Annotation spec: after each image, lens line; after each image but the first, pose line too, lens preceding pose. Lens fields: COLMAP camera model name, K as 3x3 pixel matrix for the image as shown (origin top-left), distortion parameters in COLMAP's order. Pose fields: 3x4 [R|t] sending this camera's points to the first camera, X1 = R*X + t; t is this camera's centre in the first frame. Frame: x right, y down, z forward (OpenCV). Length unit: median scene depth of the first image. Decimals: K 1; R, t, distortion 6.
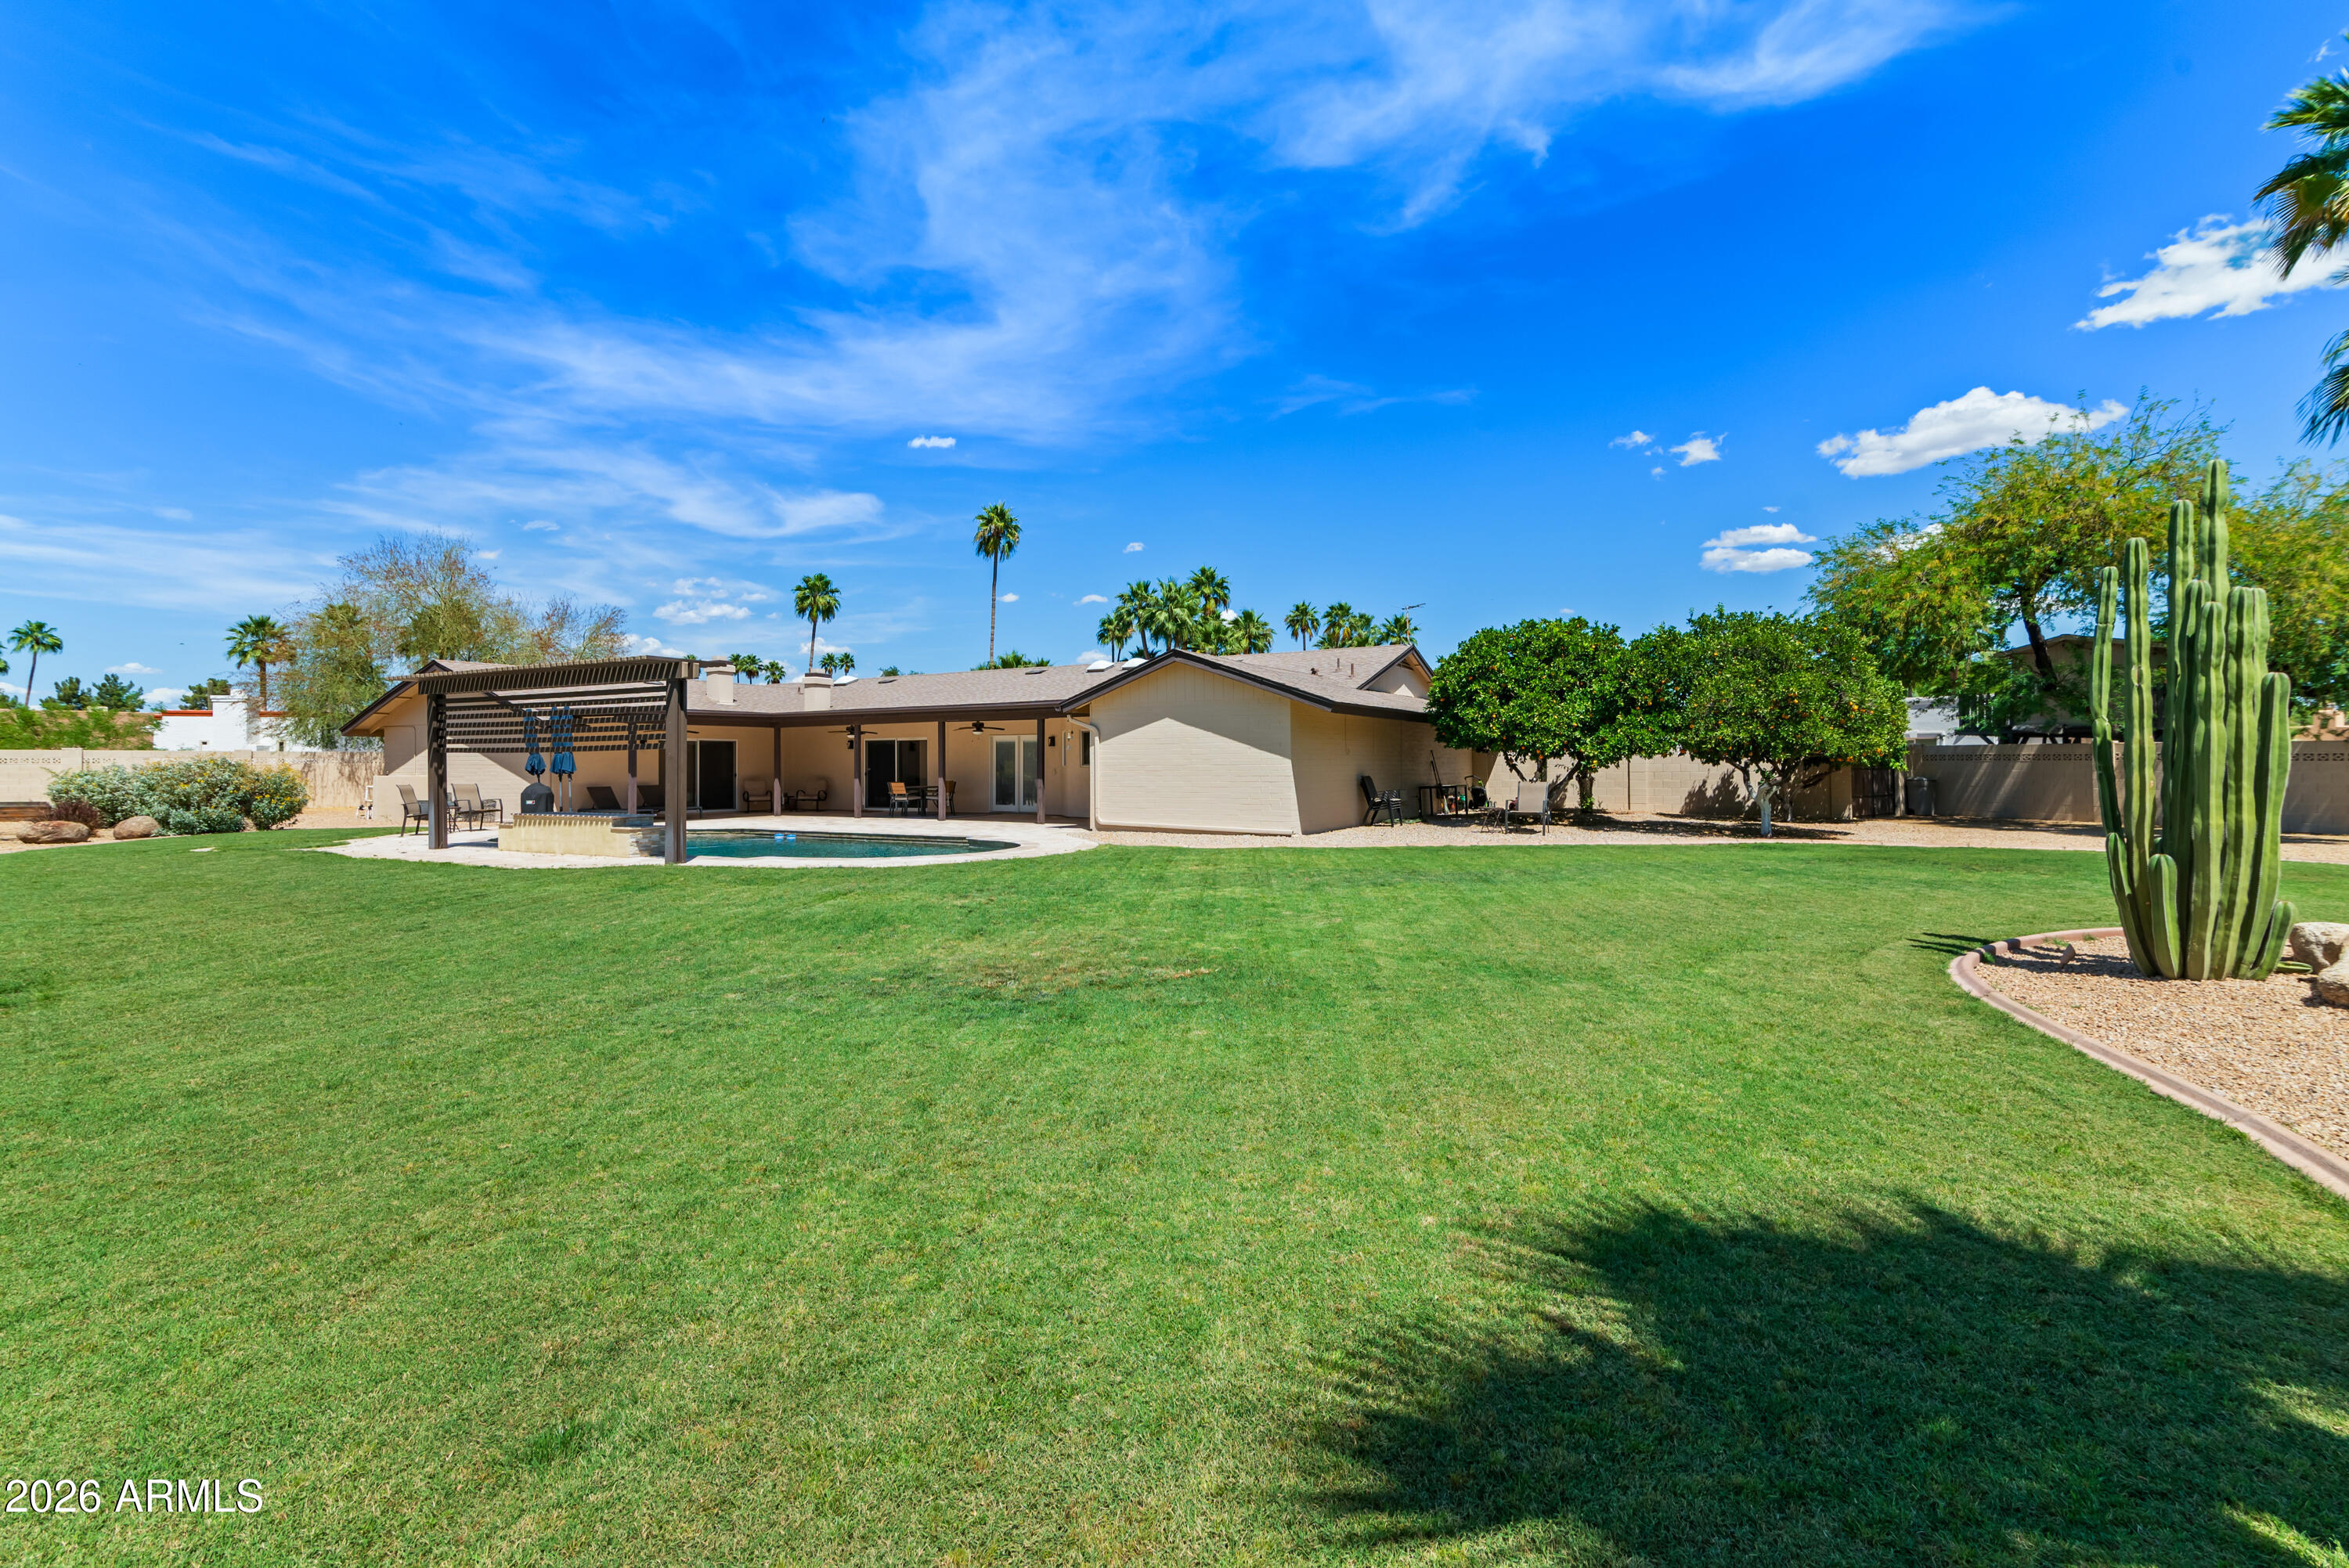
lens RADIAL K [[1096.3, 0, 1174.5], [0, 1096.3, 784.0], [0, 0, 1]] dist [0.002453, 0.000087]
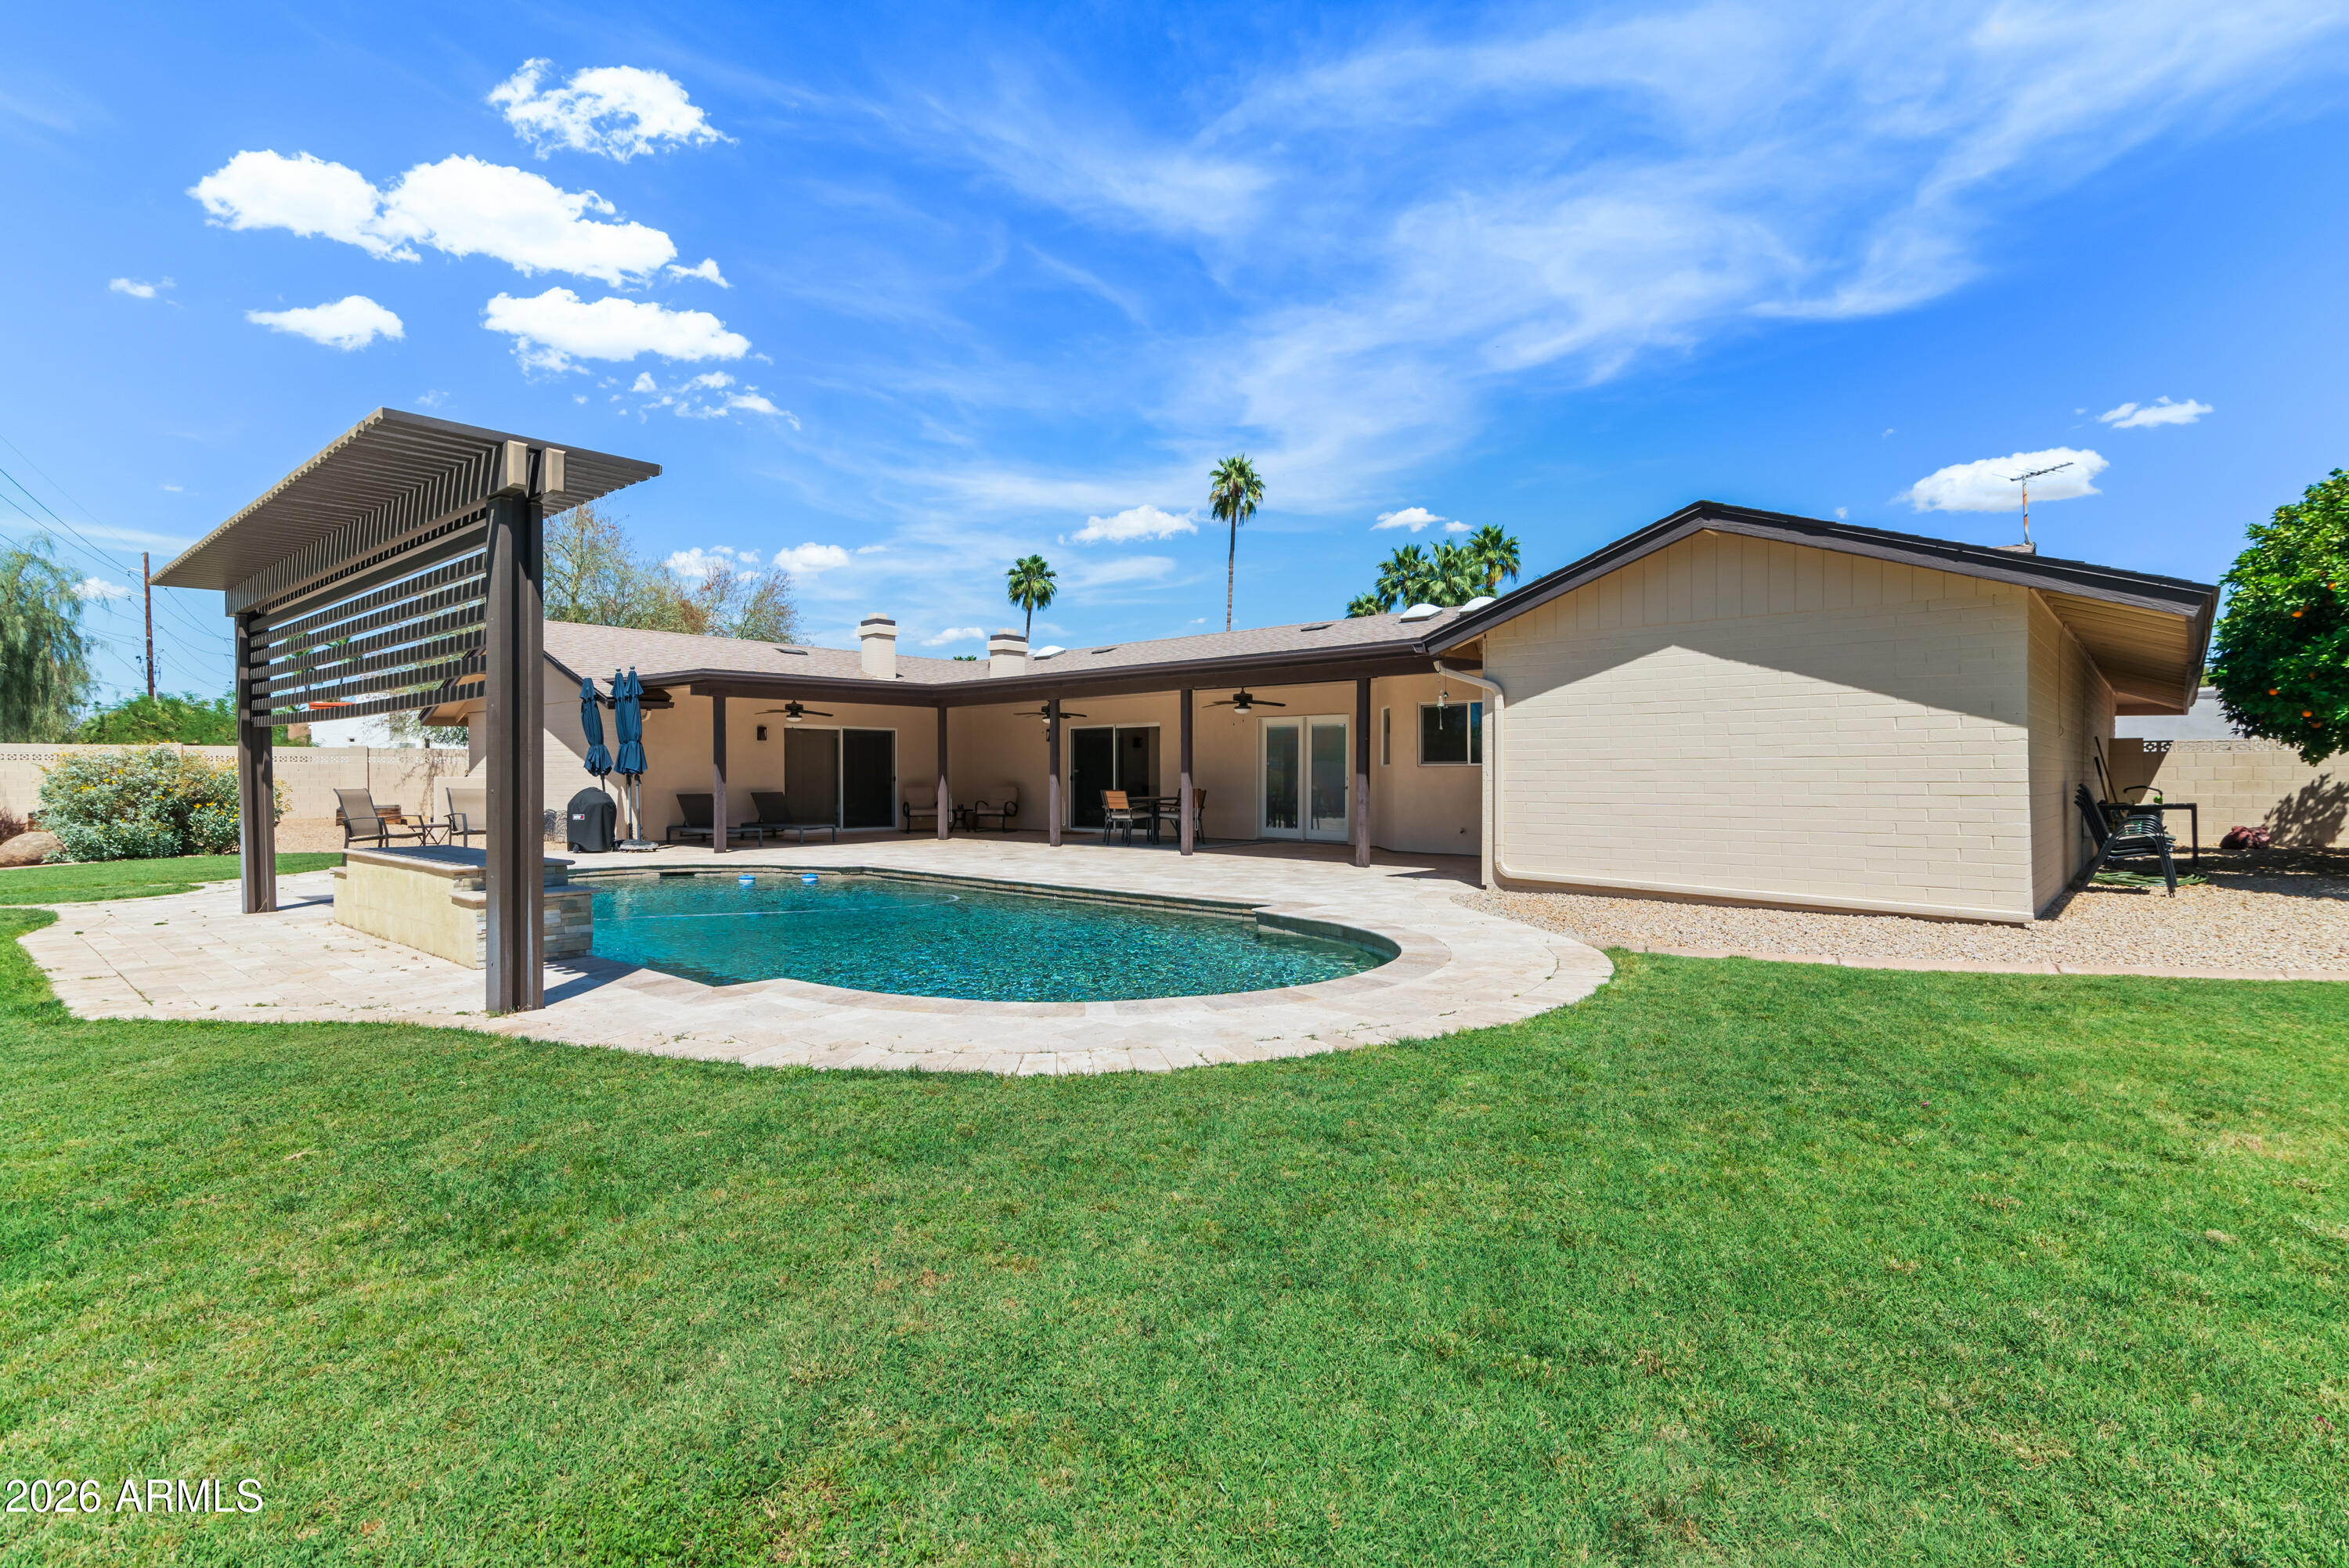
lens RADIAL K [[1111.9, 0, 1179.7], [0, 1111.9, 807.8], [0, 0, 1]] dist [0.010470, 0.000006]
pose [[0.981420, 0.009587, -0.191633, -0.082355], [-0.007050, 0.999878, 0.013914, -0.000611], [0.191743, -0.012304, 0.981368, 0.332695]]
